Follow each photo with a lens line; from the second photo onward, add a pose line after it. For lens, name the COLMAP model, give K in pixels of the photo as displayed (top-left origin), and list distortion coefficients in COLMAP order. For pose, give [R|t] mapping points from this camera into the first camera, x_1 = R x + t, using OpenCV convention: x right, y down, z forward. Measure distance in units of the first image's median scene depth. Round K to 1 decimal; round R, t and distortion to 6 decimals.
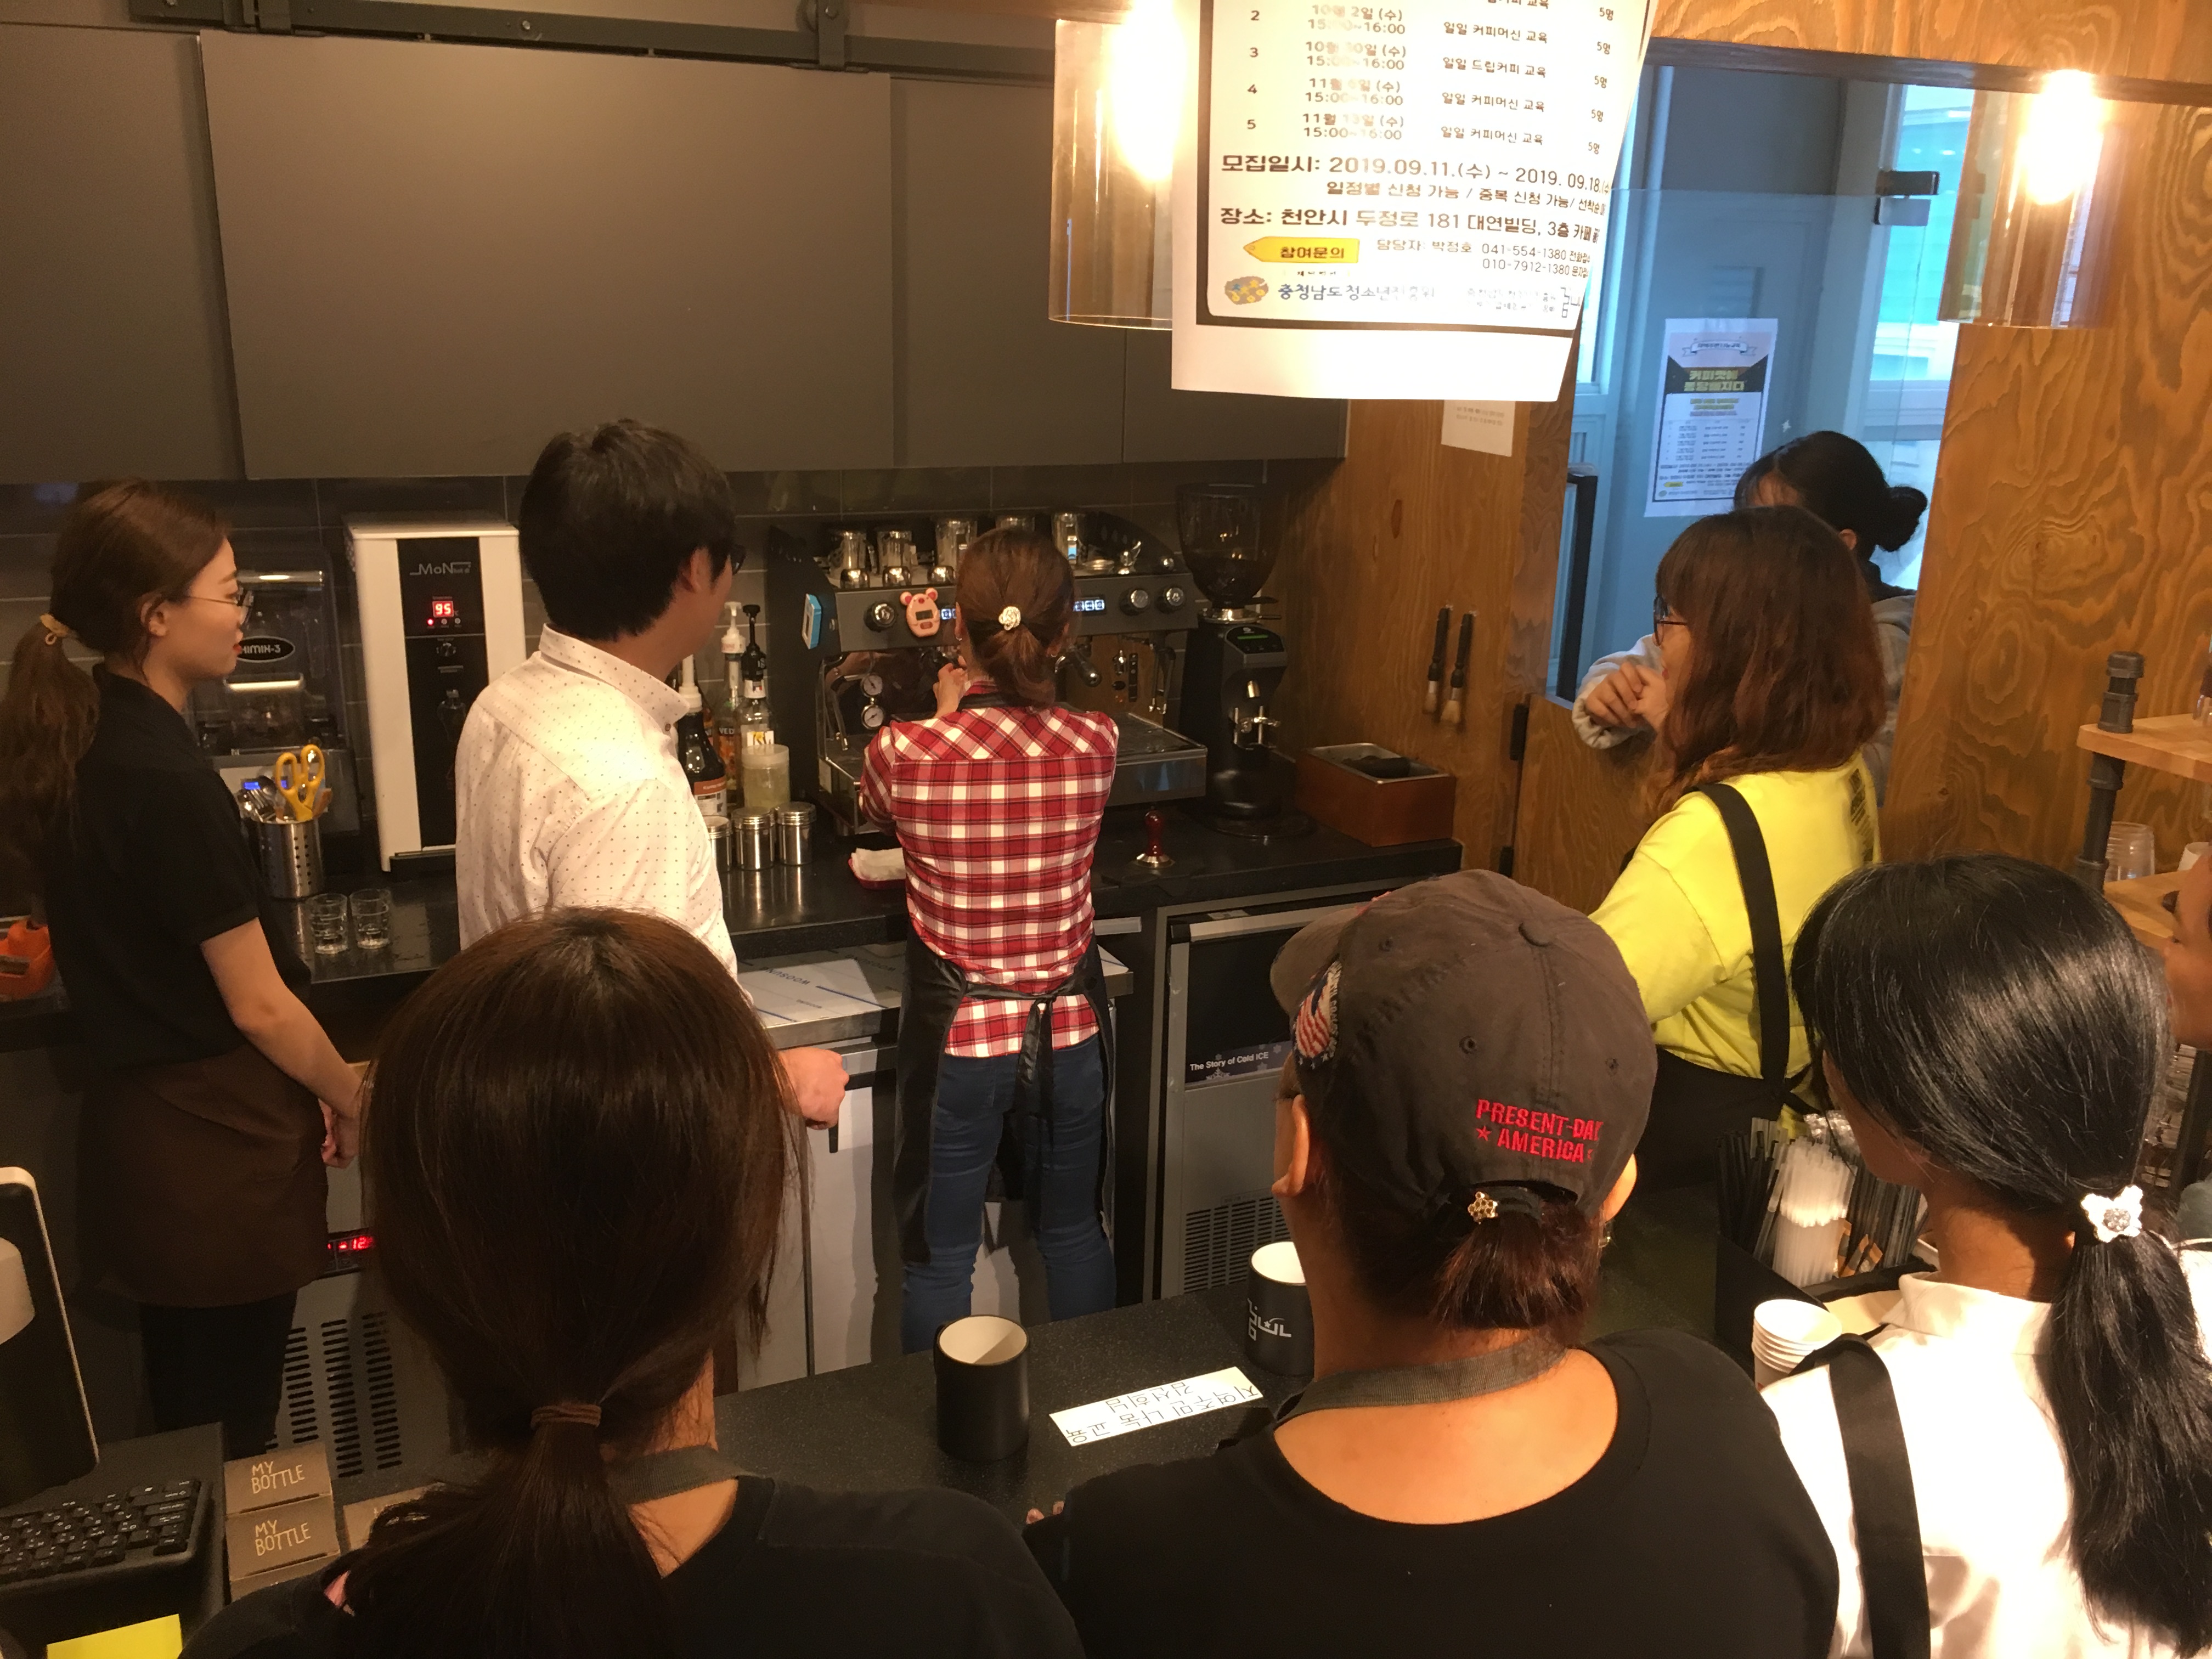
lens RADIAL K [[1864.4, 0, 1106.9], [0, 1864.4, 831.8], [0, 0, 1]] dist [0.037216, -0.039569]
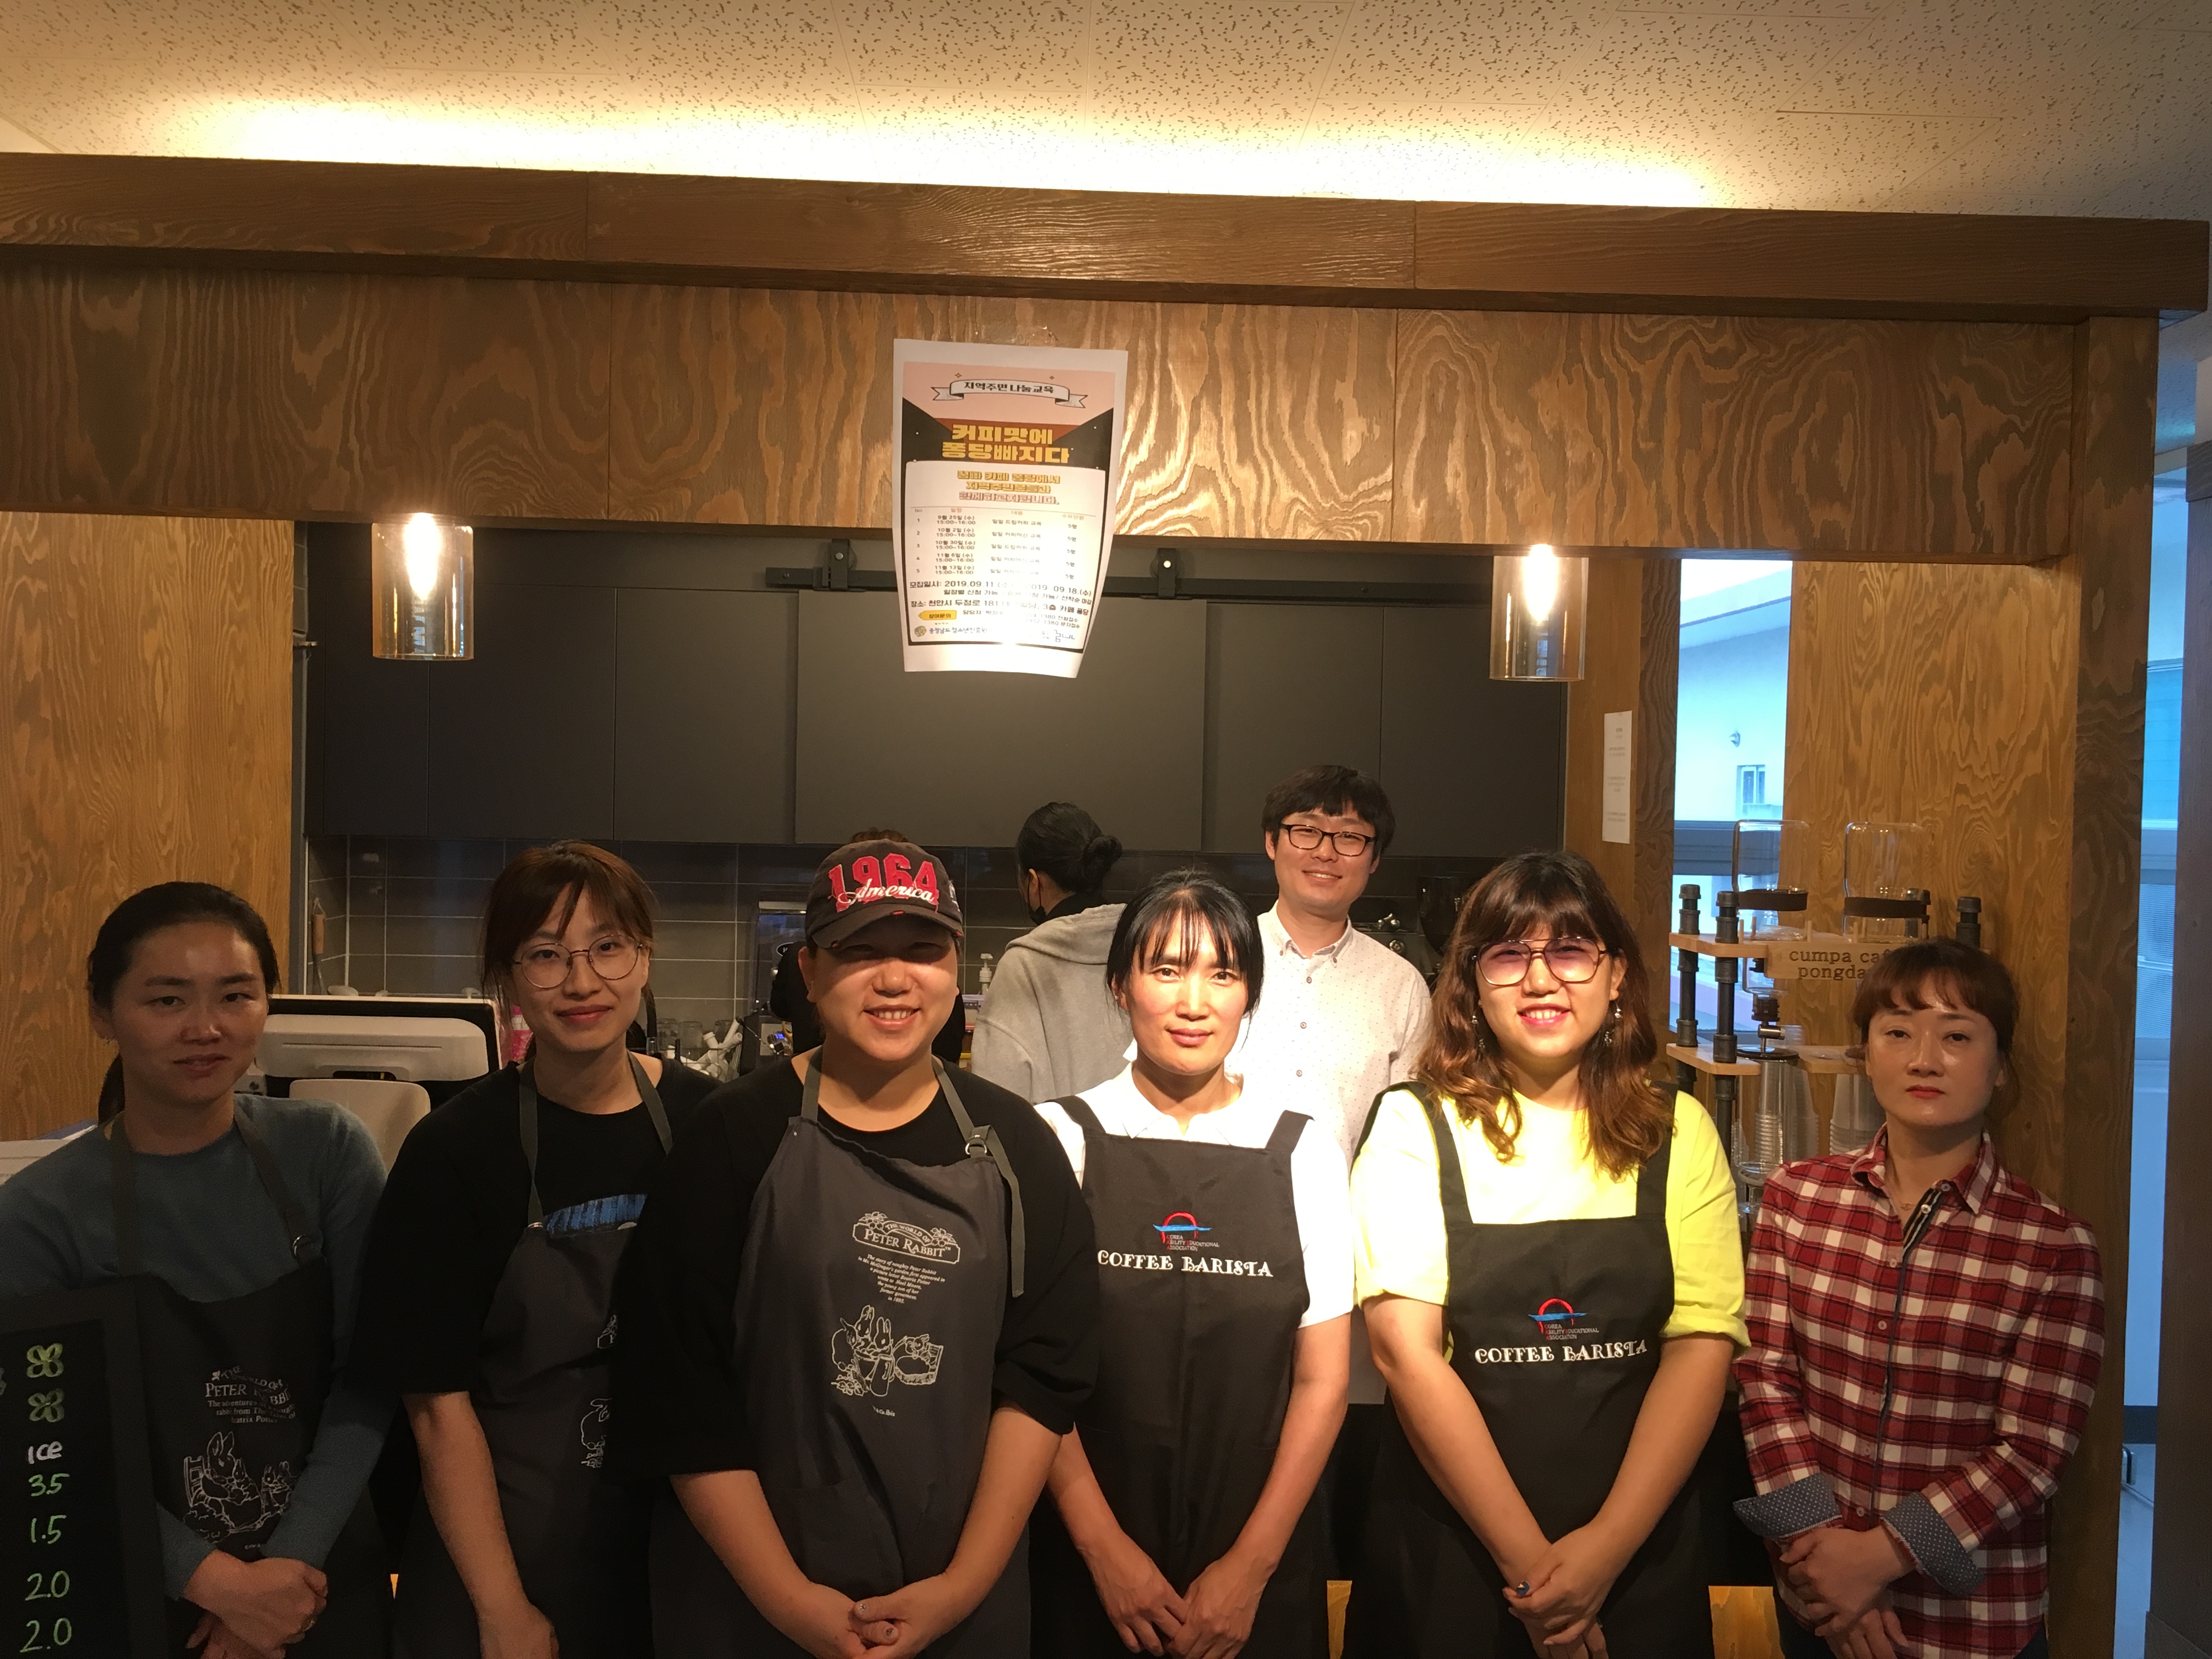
lens RADIAL K [[1864.4, 0, 1109.4], [0, 1864.4, 840.7], [0, 0, 1]] dist [0.037216, -0.039569]
pose [[0.925573, 0.006197, -0.378518, 1.245584], [-0.111110, 0.960278, -0.255972, 0.593921], [0.361896, 0.278978, 0.889496, -1.070111]]
